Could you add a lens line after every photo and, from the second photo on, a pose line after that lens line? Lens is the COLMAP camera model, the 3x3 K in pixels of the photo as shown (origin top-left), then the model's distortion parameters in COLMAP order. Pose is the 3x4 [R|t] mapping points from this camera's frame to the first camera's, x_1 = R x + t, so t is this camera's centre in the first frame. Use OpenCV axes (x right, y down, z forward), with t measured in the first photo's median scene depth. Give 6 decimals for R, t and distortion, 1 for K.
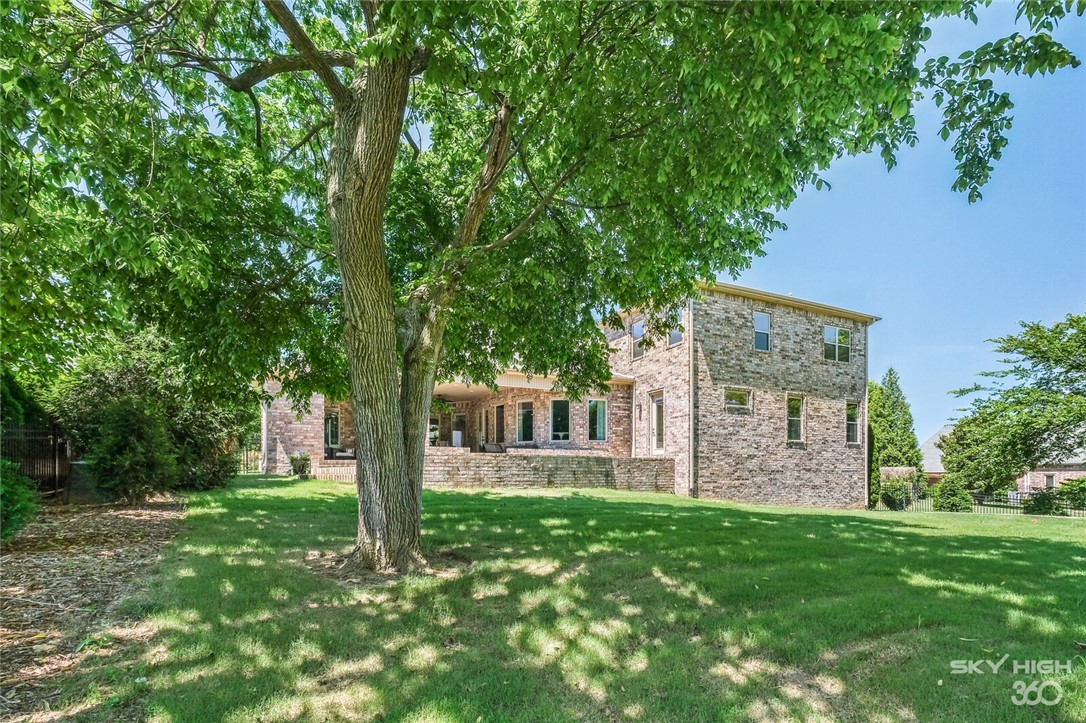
lens RADIAL K [[489.2, 0, 543.0], [0, 489.2, 361.5], [0, 0, 1]] dist [-0.002257, -0.000022]
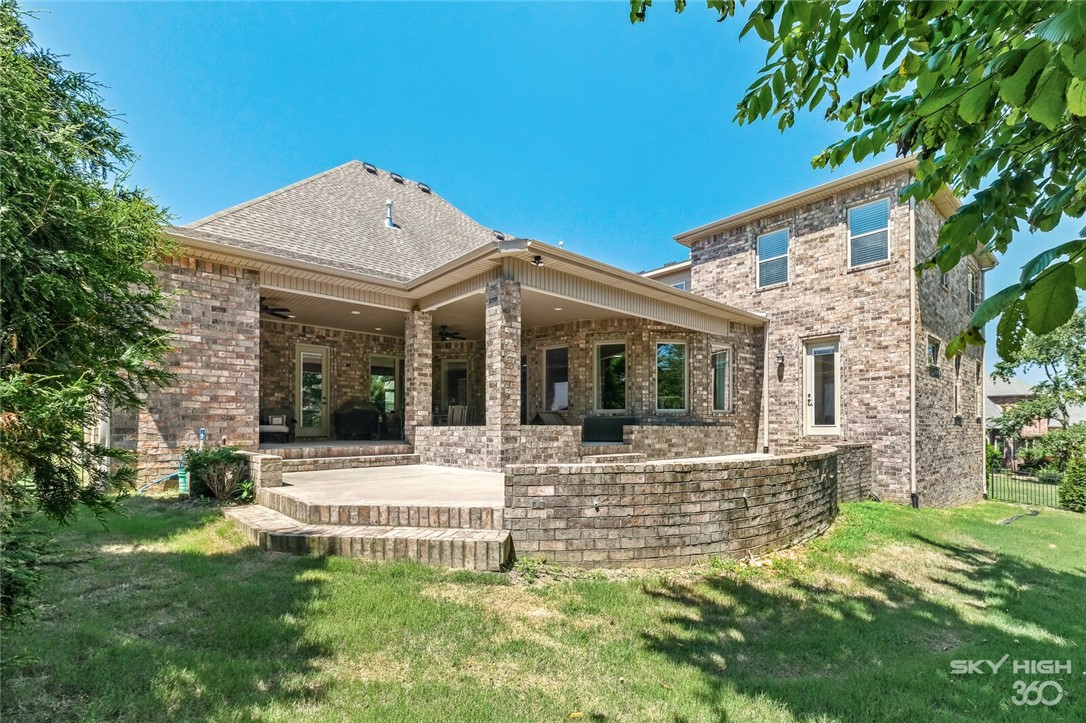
lens RADIAL K [[489.2, 0, 543.0], [0, 489.2, 361.5], [0, 0, 1]] dist [-0.002257, -0.000022]
pose [[0.967818, 0.040259, 0.248412, -0.281585], [-0.062943, 0.994471, 0.084059, 0.062136], [-0.243654, -0.096989, 0.965000, 0.468129]]
